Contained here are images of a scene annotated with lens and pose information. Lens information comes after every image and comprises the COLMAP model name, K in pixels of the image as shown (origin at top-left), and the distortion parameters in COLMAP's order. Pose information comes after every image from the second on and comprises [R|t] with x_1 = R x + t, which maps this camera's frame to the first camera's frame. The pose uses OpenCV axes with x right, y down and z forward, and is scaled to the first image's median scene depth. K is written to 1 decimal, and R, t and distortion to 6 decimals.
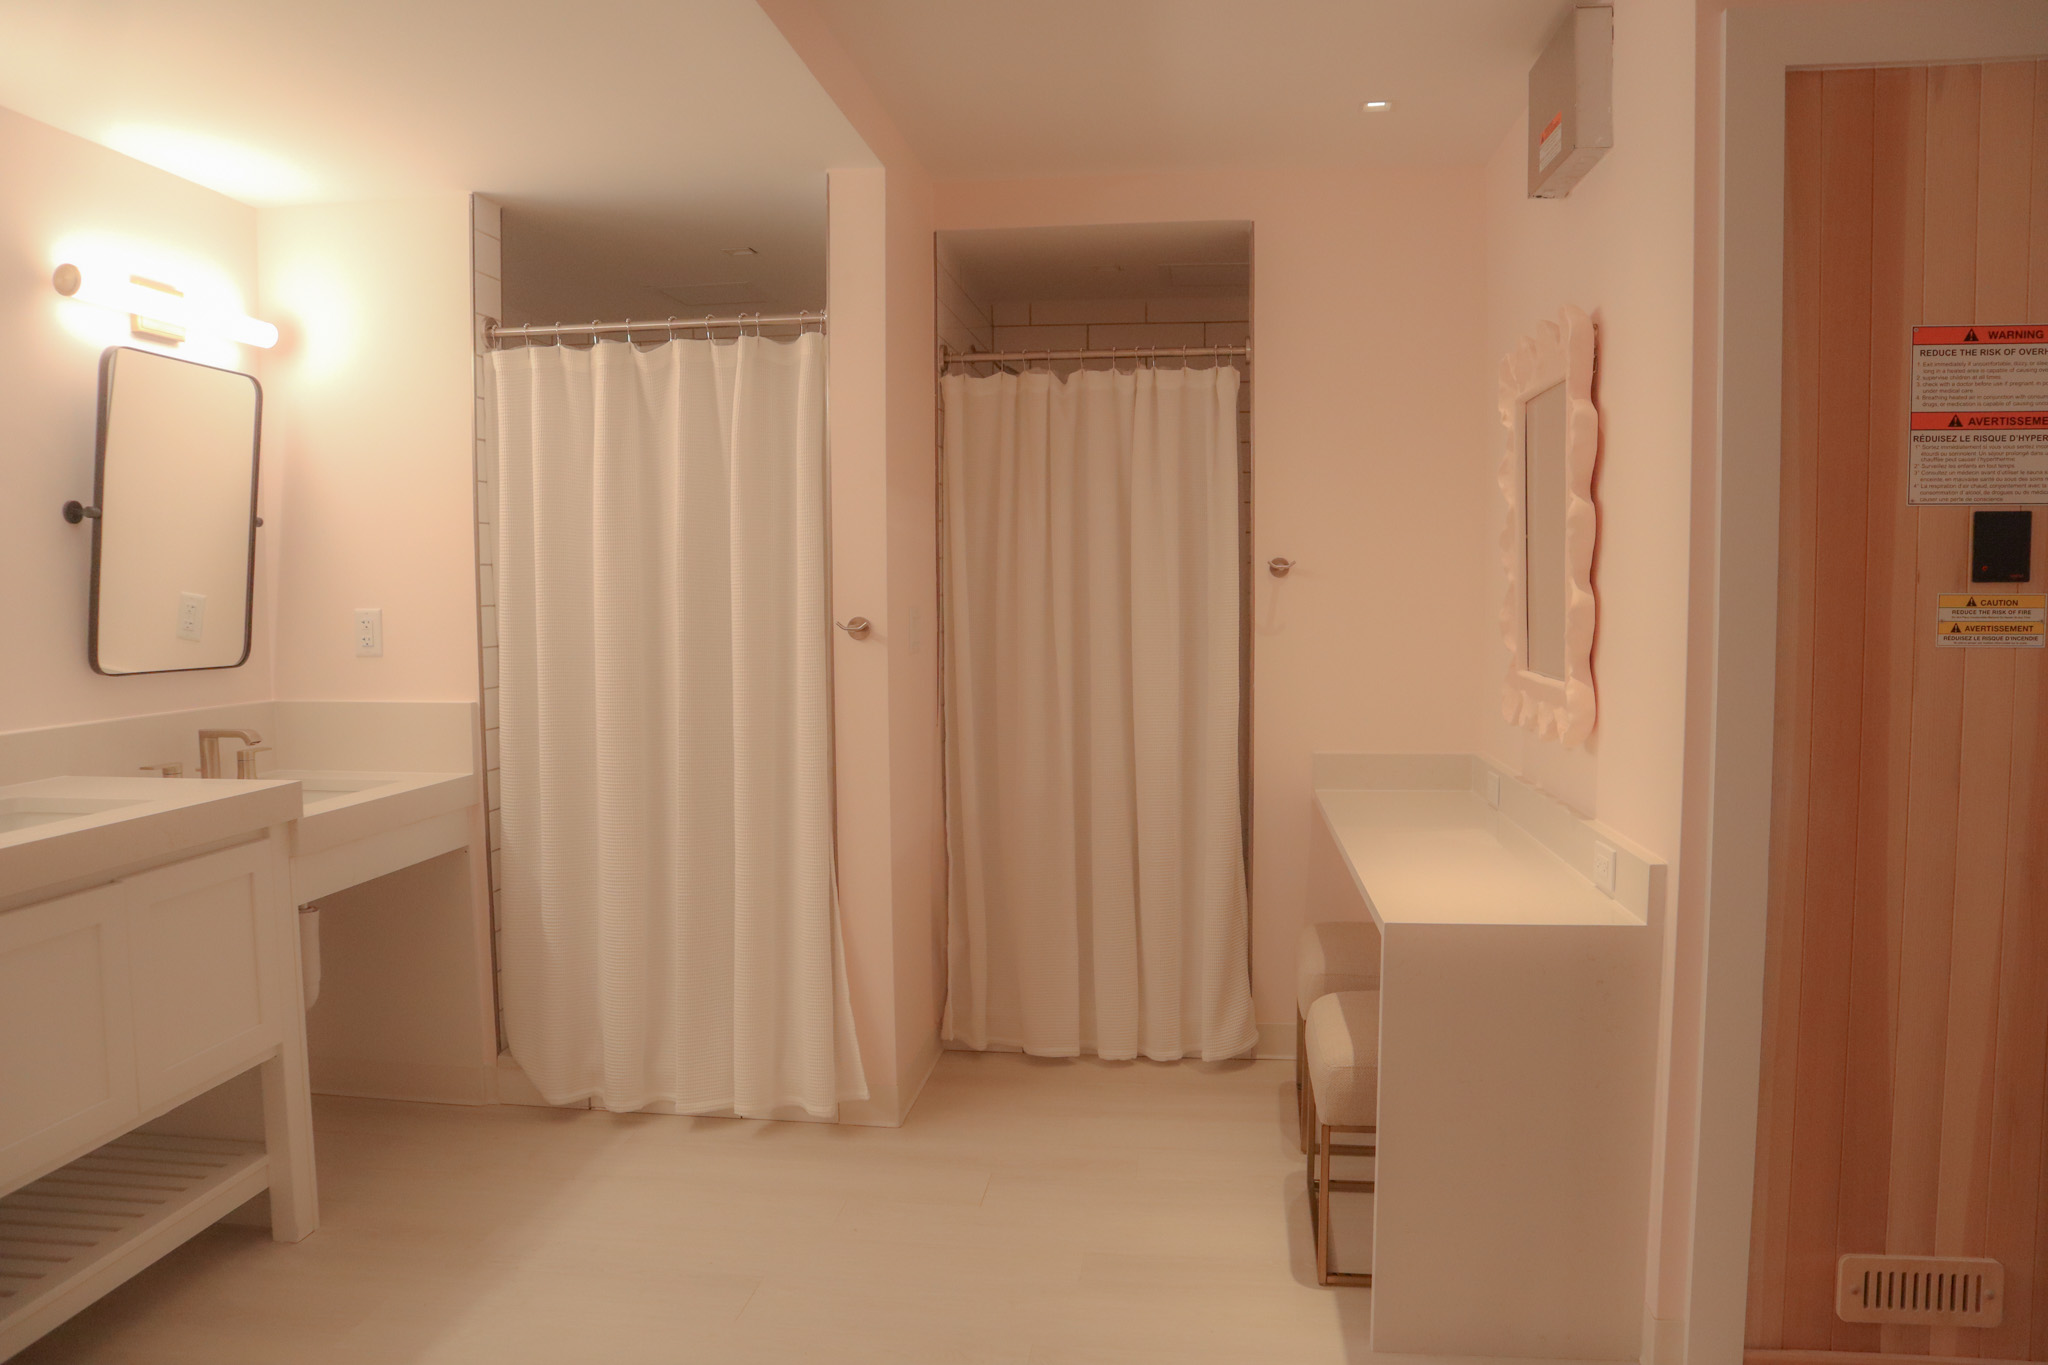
lens RADIAL K [[1408.6, 0, 1024.0], [0, 1408.6, 682.5], [0, 0, 1]] dist [-0.119643, 0.065211]
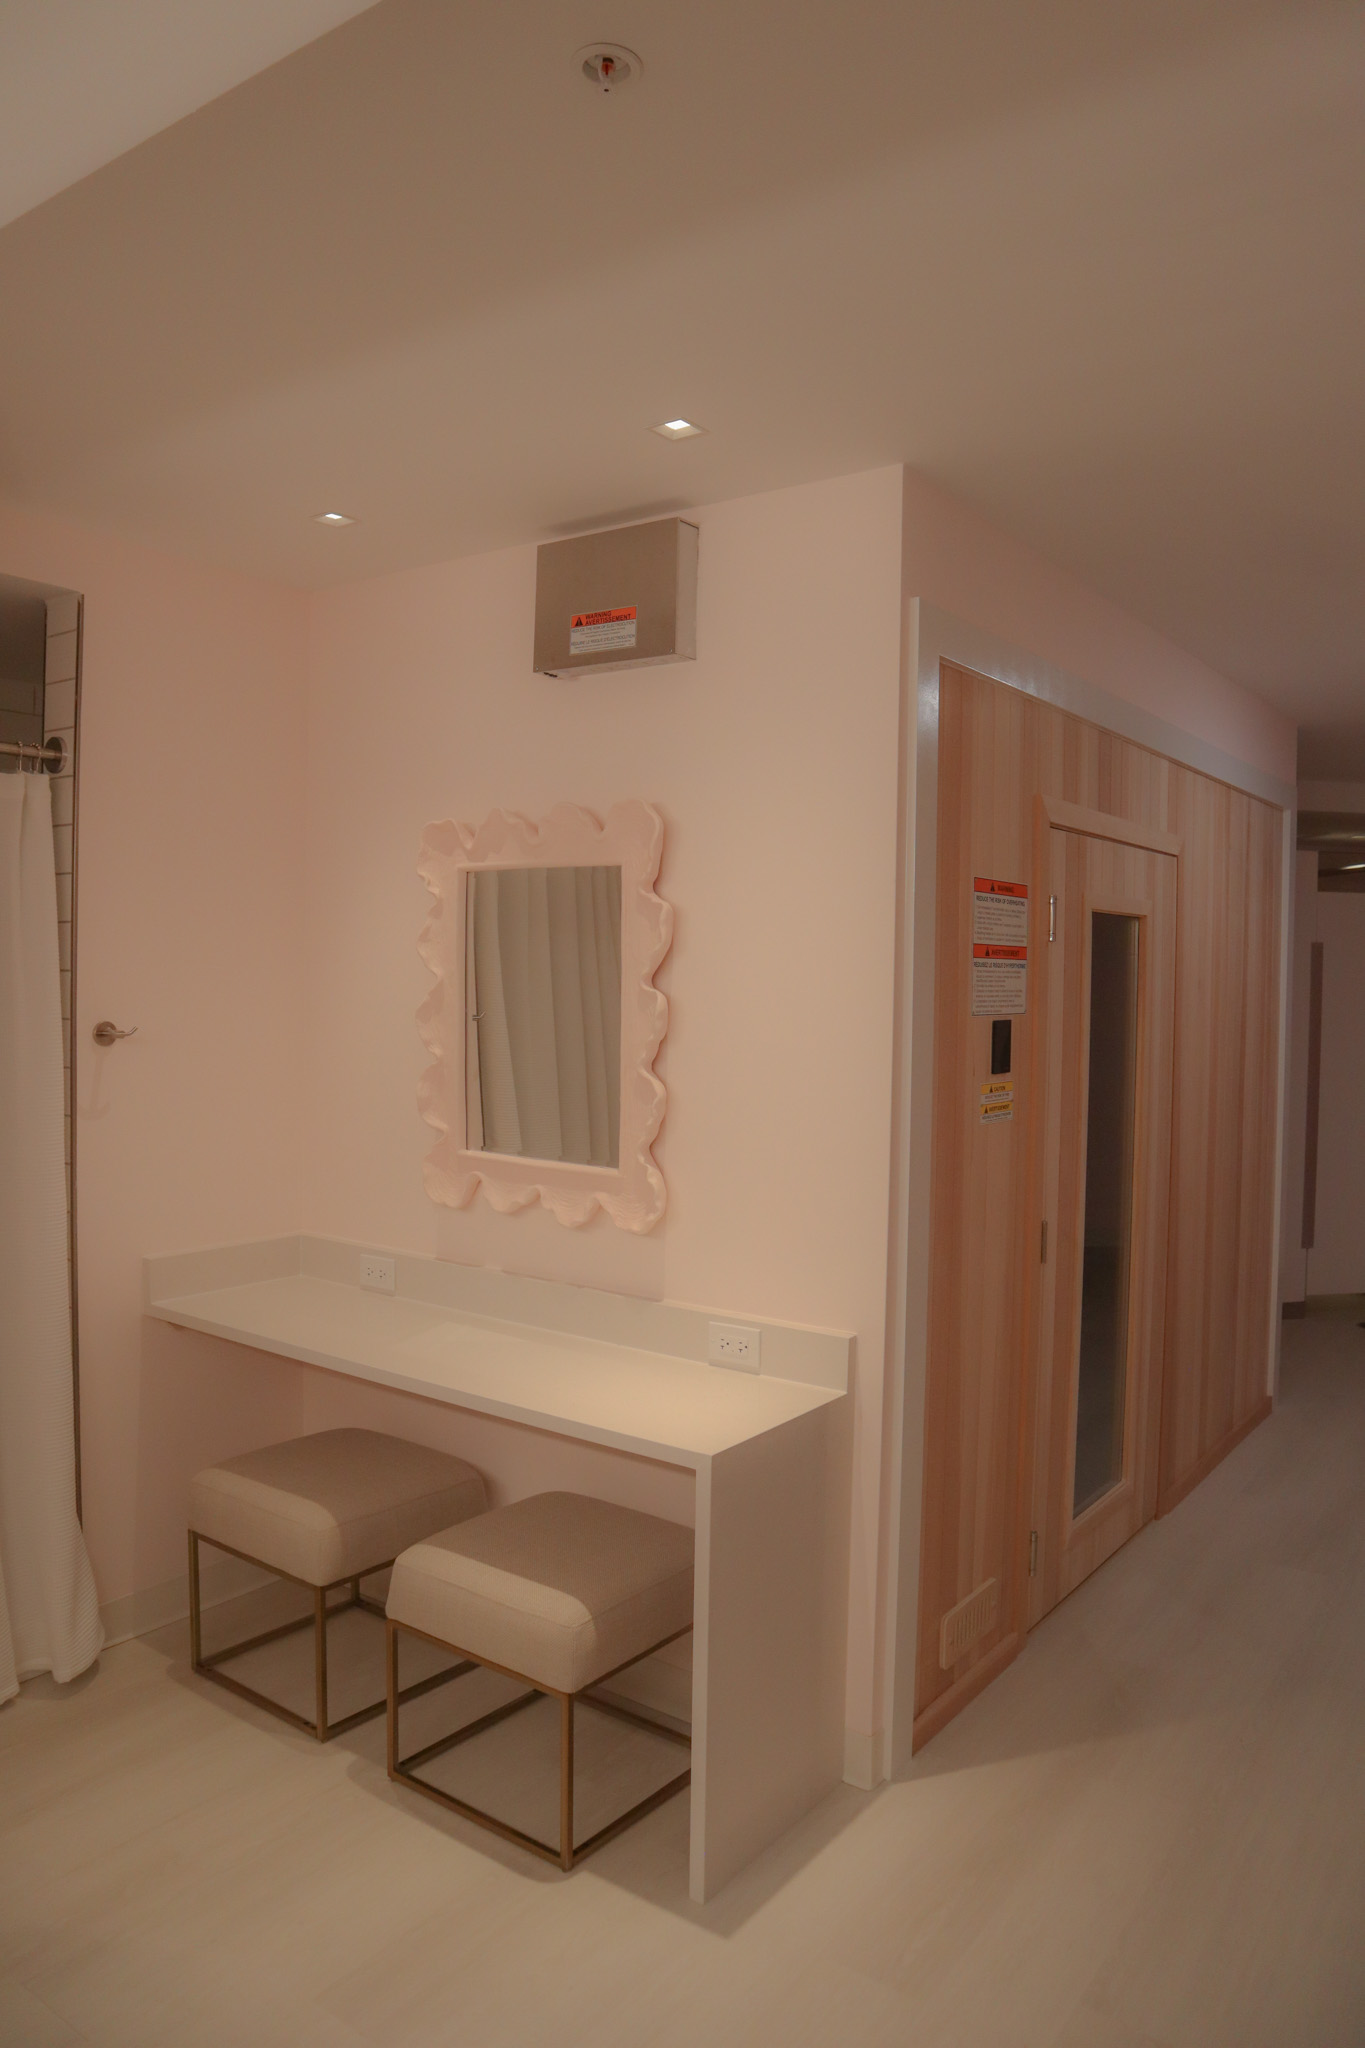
lens RADIAL K [[1408.6, 0, 695.0], [0, 1408.6, 1012.1], [0, 0, 1]] dist [-0.119643, 0.065211]
pose [[0.479003, -0.008768, 0.877769, -0.635697], [0.039964, 0.999131, -0.011829, -0.131093], [-0.876903, 0.040745, 0.478937, 0.601448]]
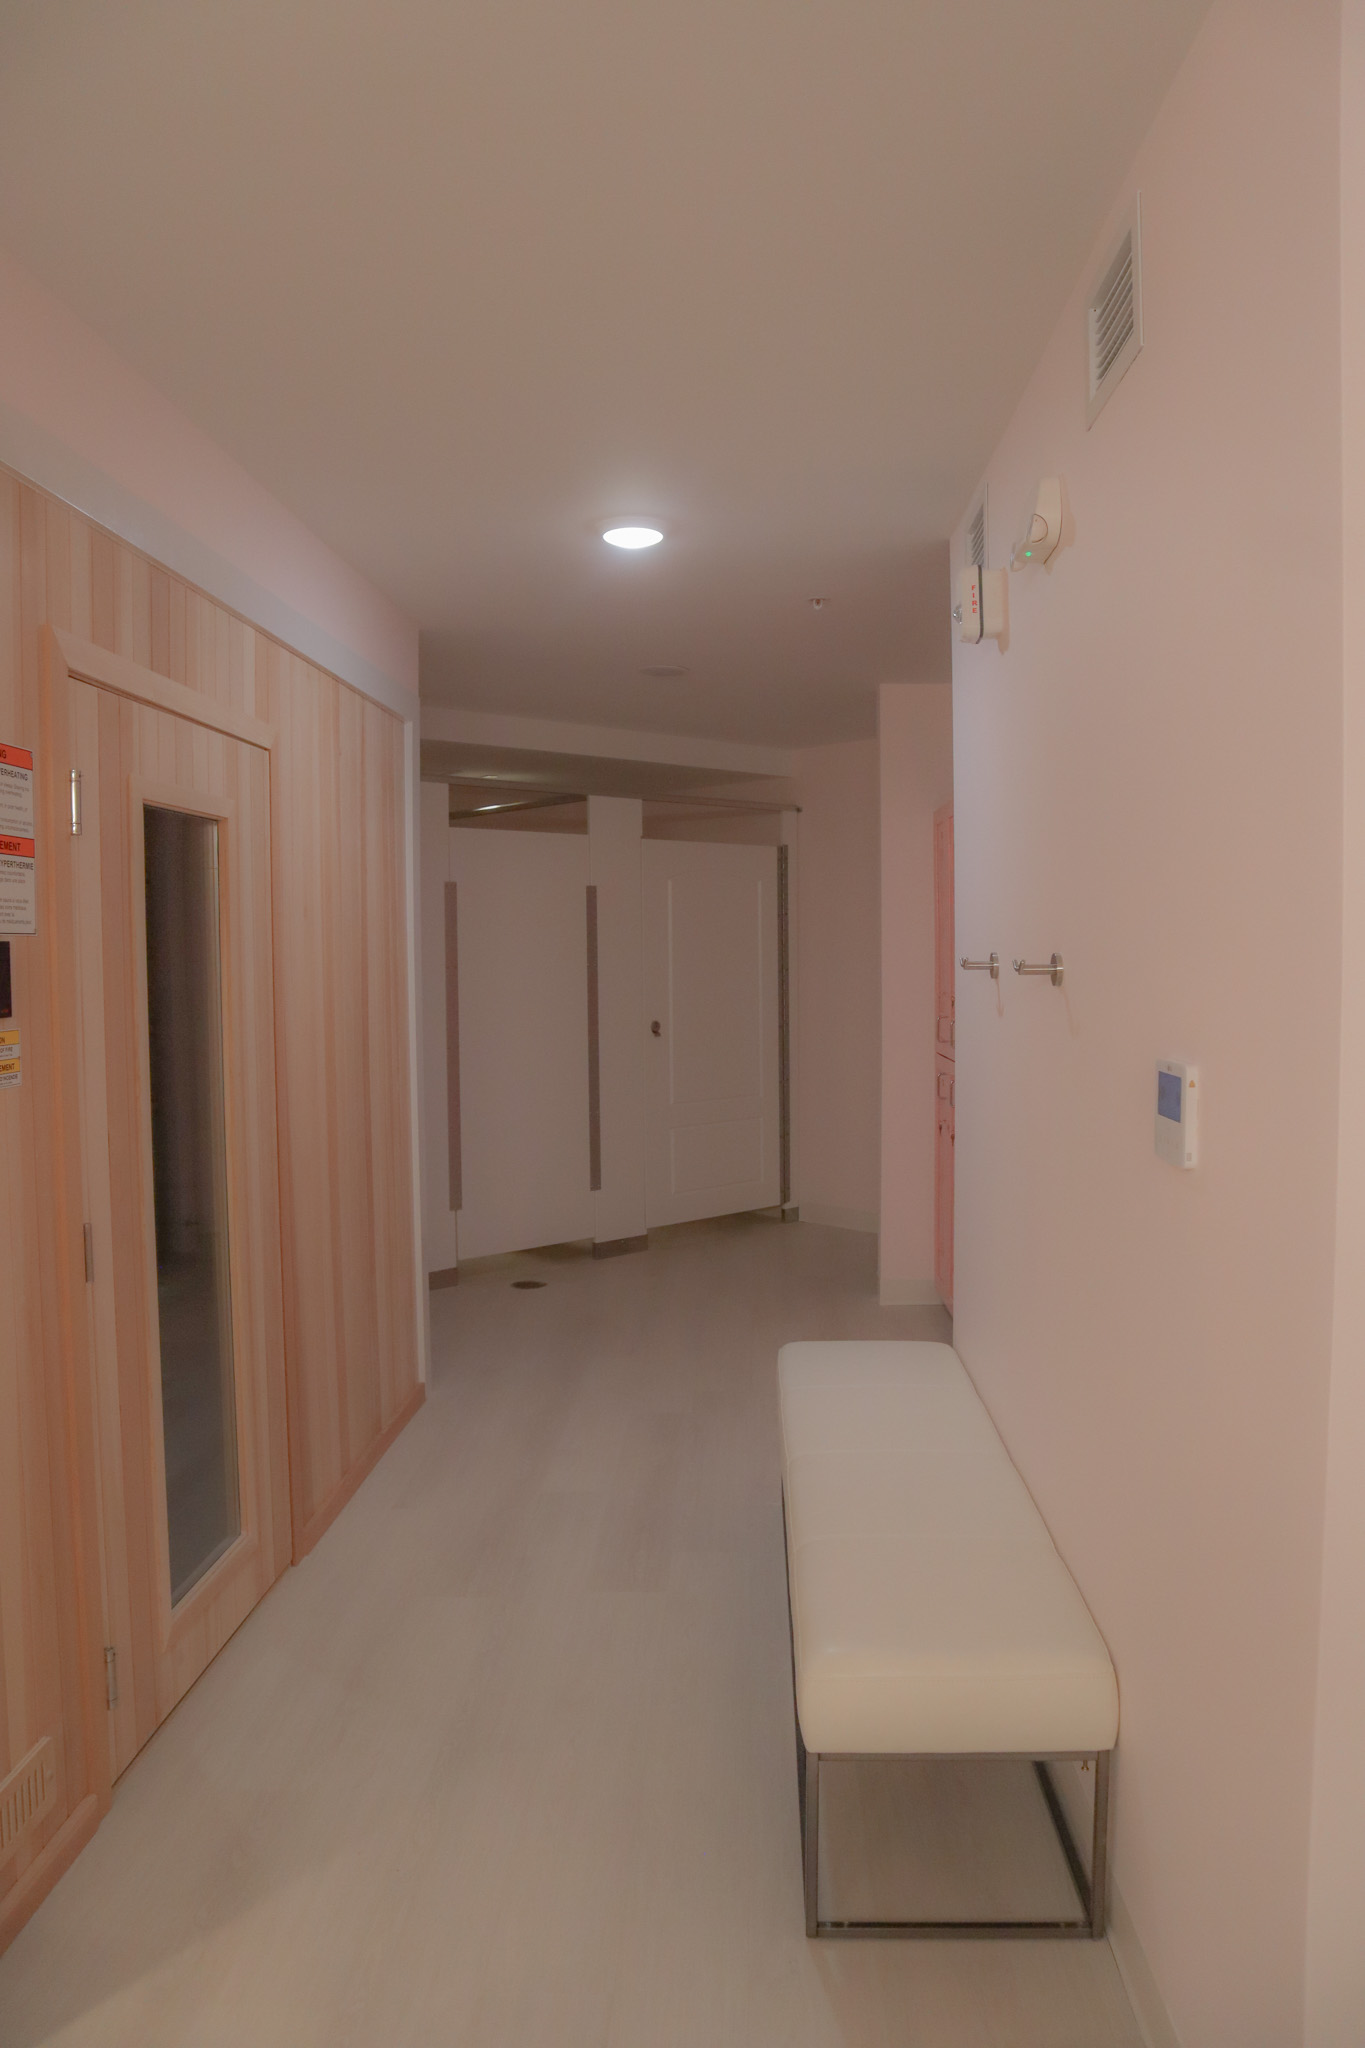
lens RADIAL K [[1408.6, 0, 695.0], [0, 1408.6, 1012.1], [0, 0, 1]] dist [-0.119643, 0.065211]
pose [[-0.084501, -0.034759, 0.995817, -0.243365], [0.076876, 0.996185, 0.041295, -0.081357], [-0.993453, 0.080044, -0.081506, 0.604493]]
